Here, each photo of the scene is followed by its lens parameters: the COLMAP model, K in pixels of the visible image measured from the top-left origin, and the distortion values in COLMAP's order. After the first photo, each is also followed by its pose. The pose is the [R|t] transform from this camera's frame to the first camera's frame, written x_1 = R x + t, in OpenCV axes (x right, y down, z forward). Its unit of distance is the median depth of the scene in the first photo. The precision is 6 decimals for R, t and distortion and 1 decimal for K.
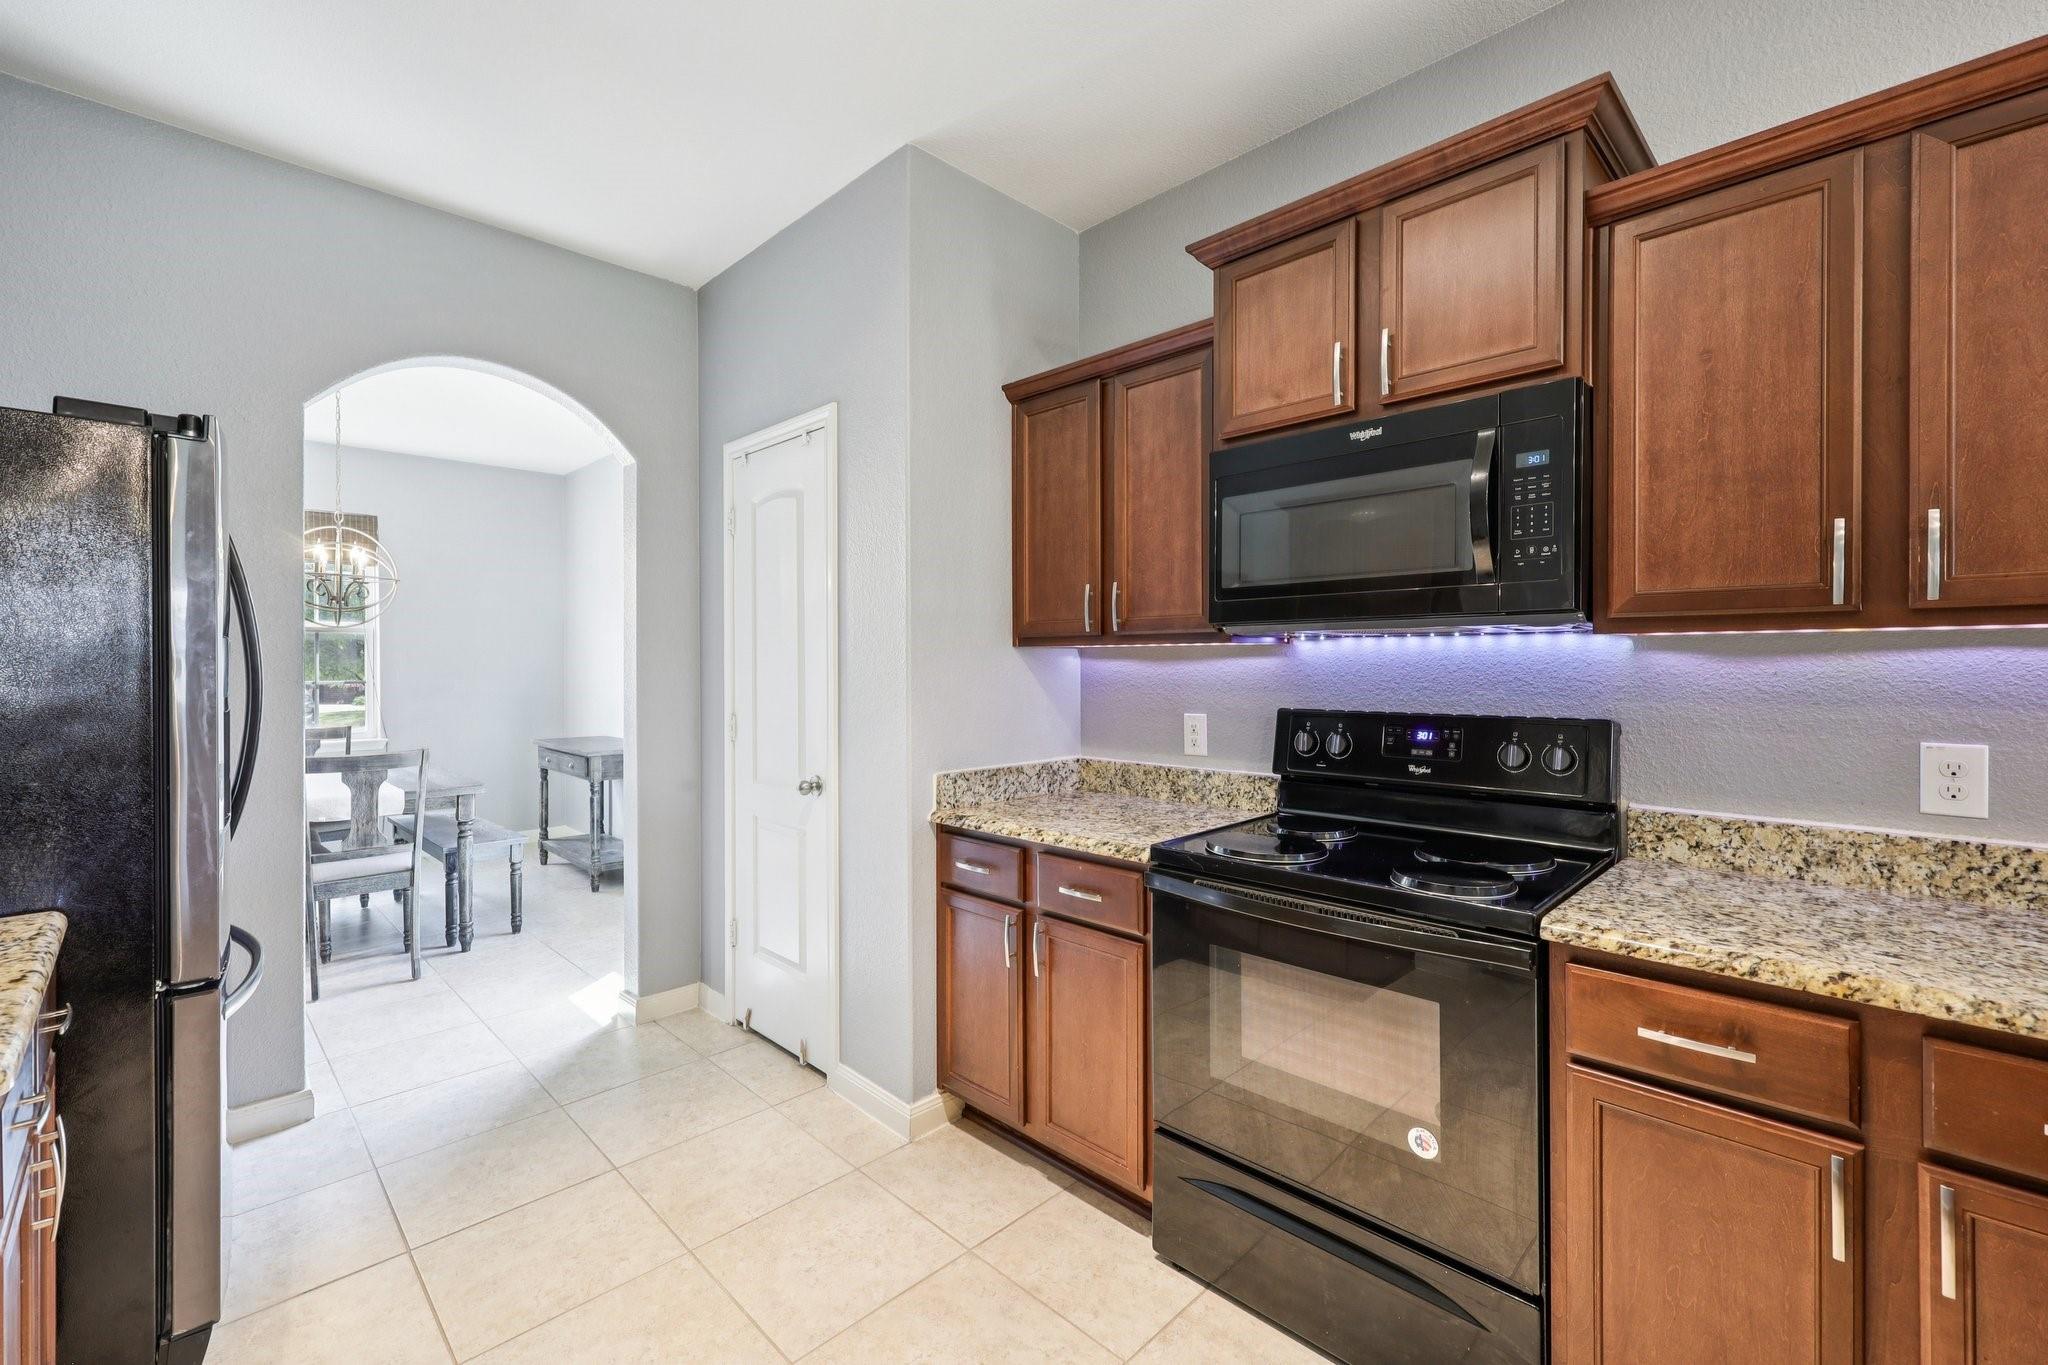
lens RADIAL K [[875.7, 0, 1022.2], [0, 875.7, 672.3], [0, 0, 1]] dist [-0.001354, 0.000182]
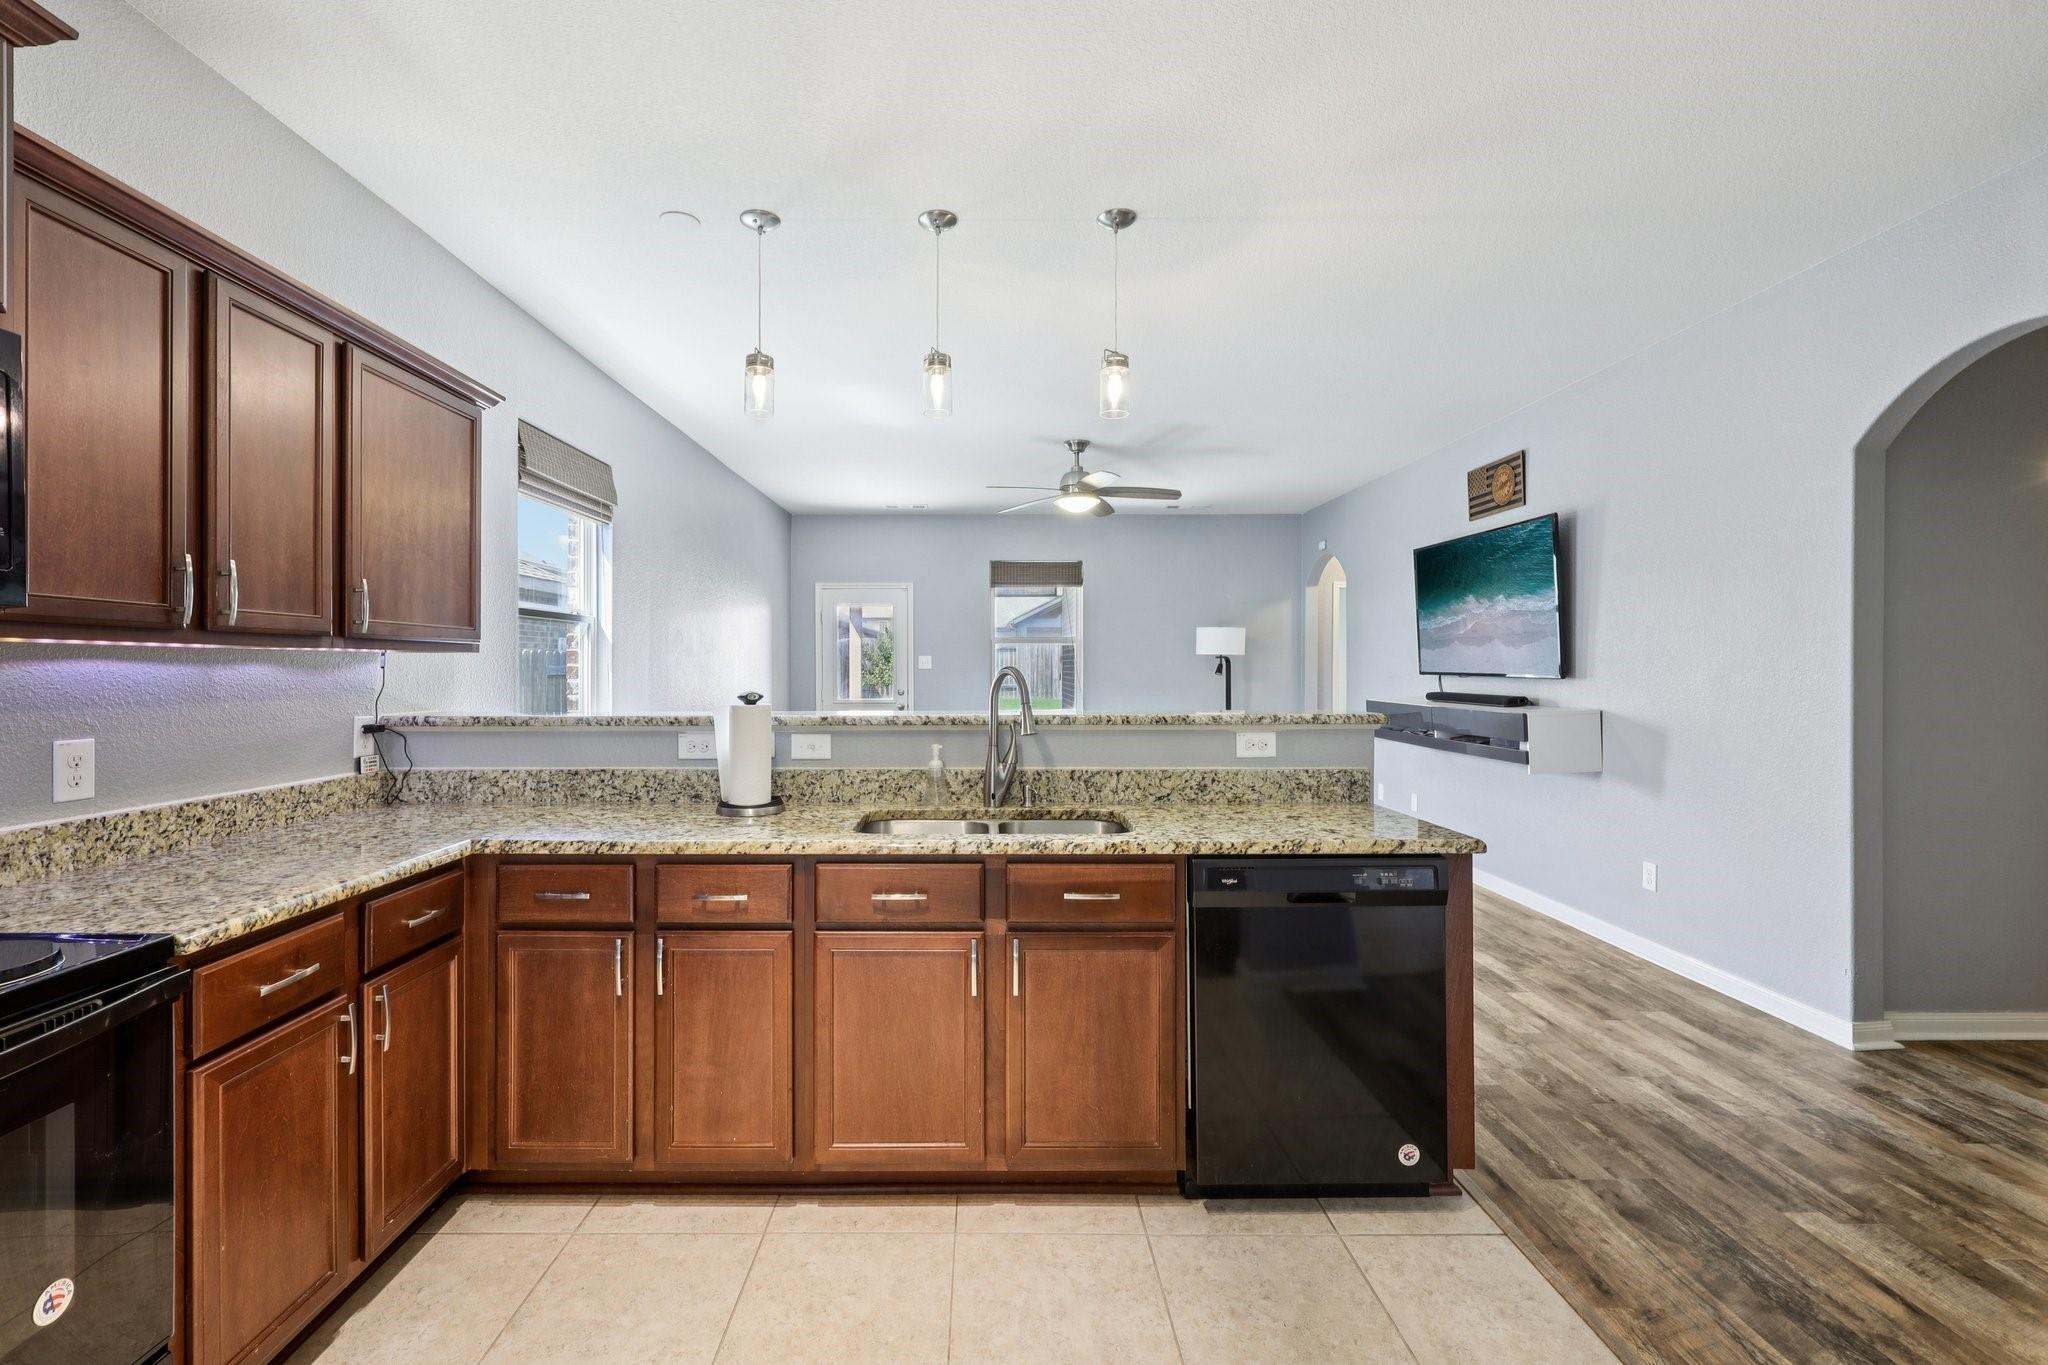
lens RADIAL K [[875.7, 0, 1008.6], [0, 875.7, 666.1], [0, 0, 1]] dist [-0.001354, 0.000182]
pose [[-0.727922, 0.008175, 0.685612, -0.647956], [0.011737, 0.999931, 0.000538, -0.004262], [-0.685560, 0.008439, -0.727967, 0.947059]]
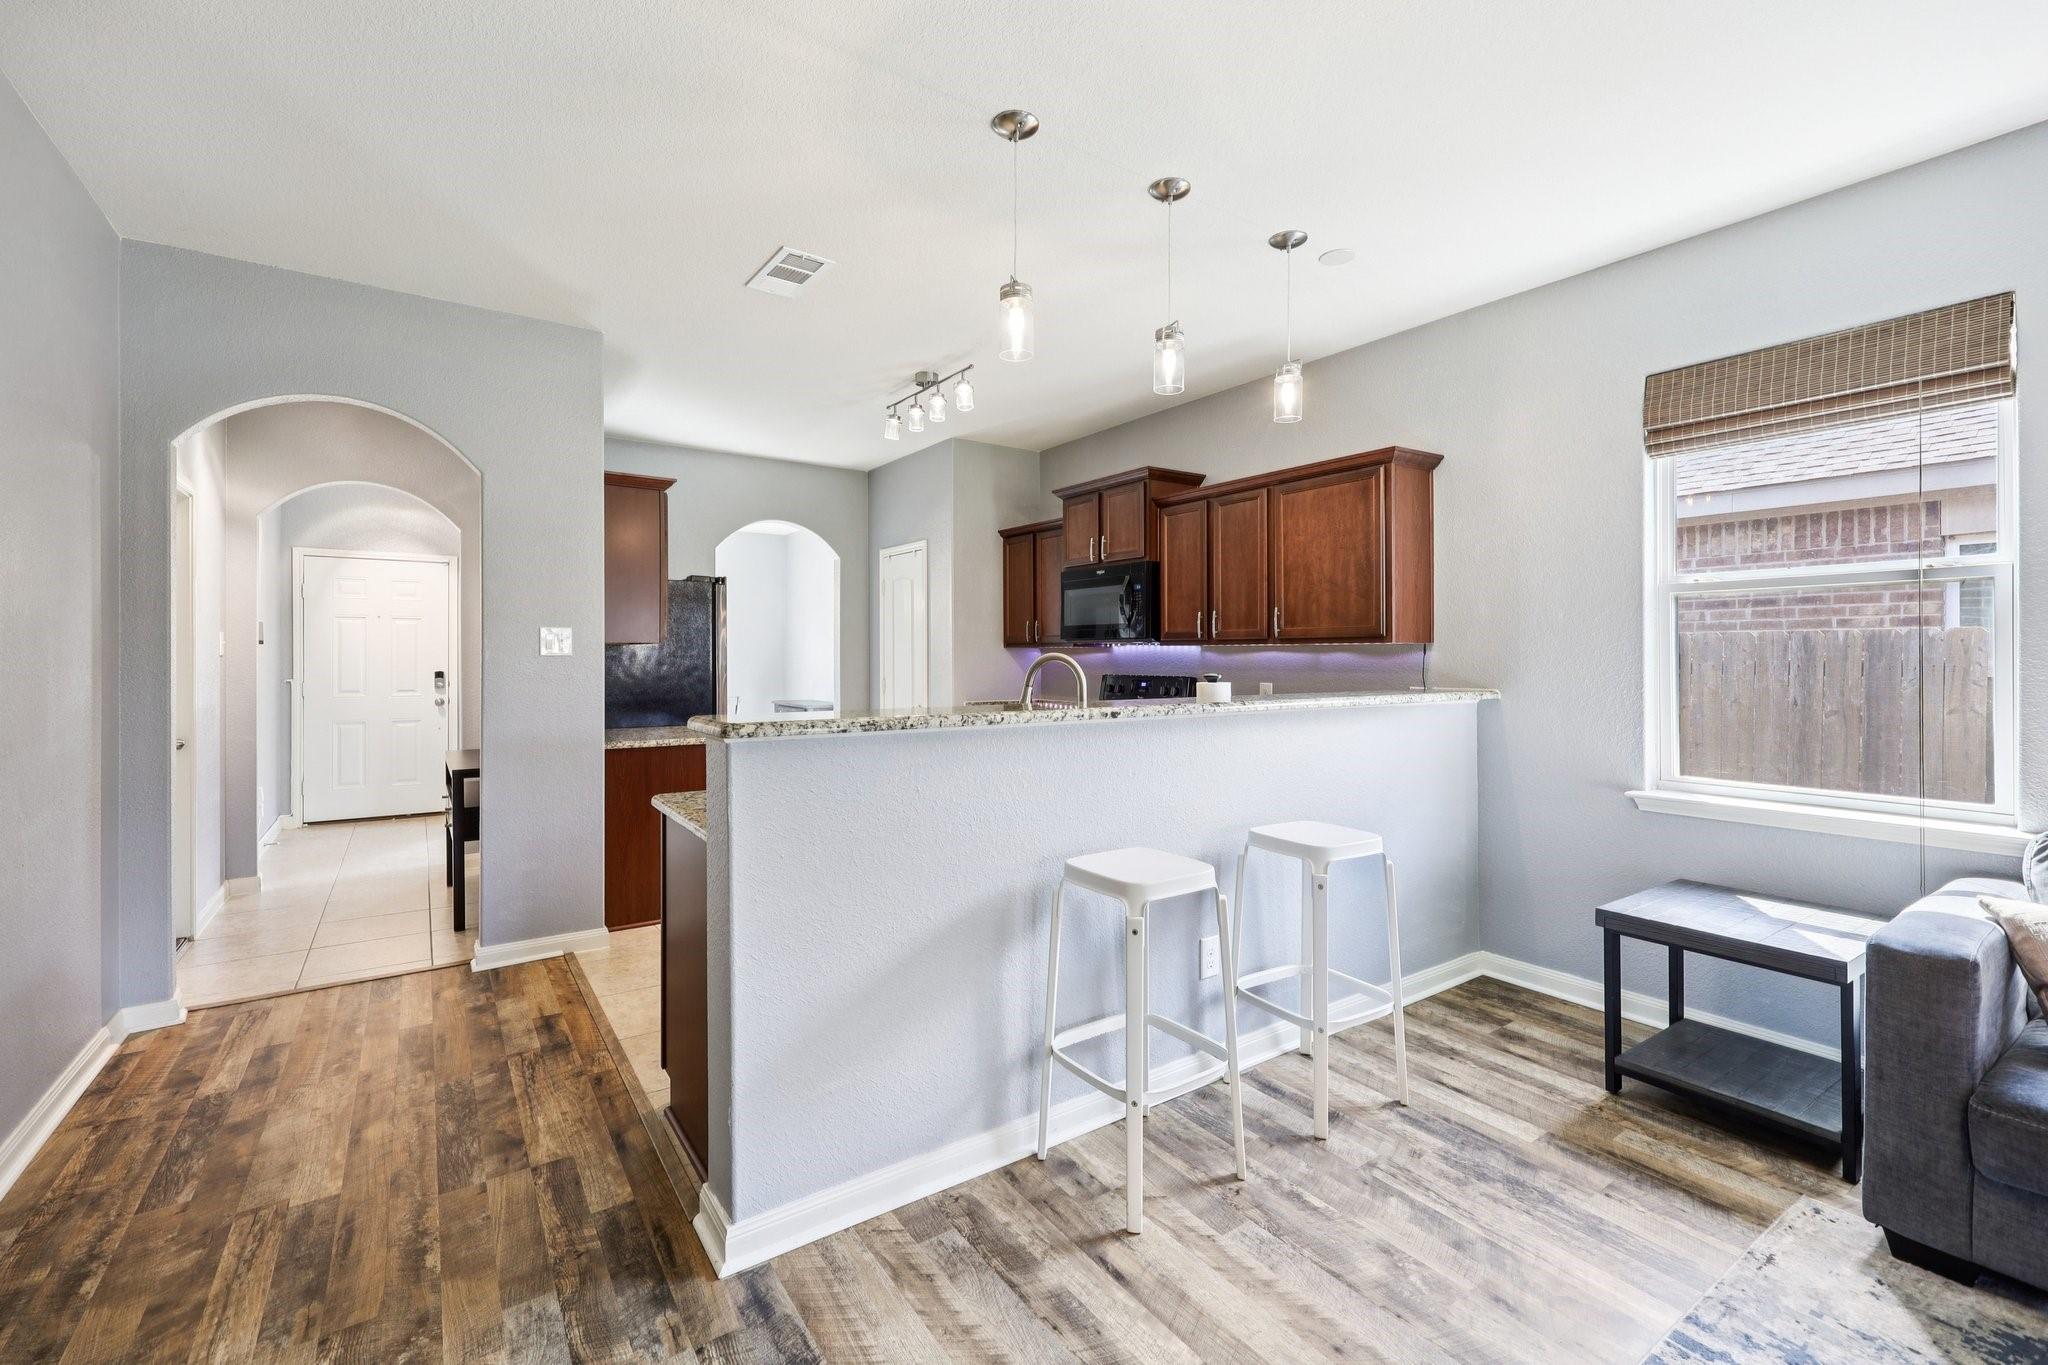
lens RADIAL K [[875.7, 0, 1019.7], [0, 875.7, 662.7], [0, 0, 1]] dist [-0.001354, 0.000182]
pose [[0.984296, 0.005923, -0.176428, 0.789446], [-0.005936, 0.999982, 0.000455, 0.015955], [0.176428, 0.000599, 0.984313, -2.197040]]
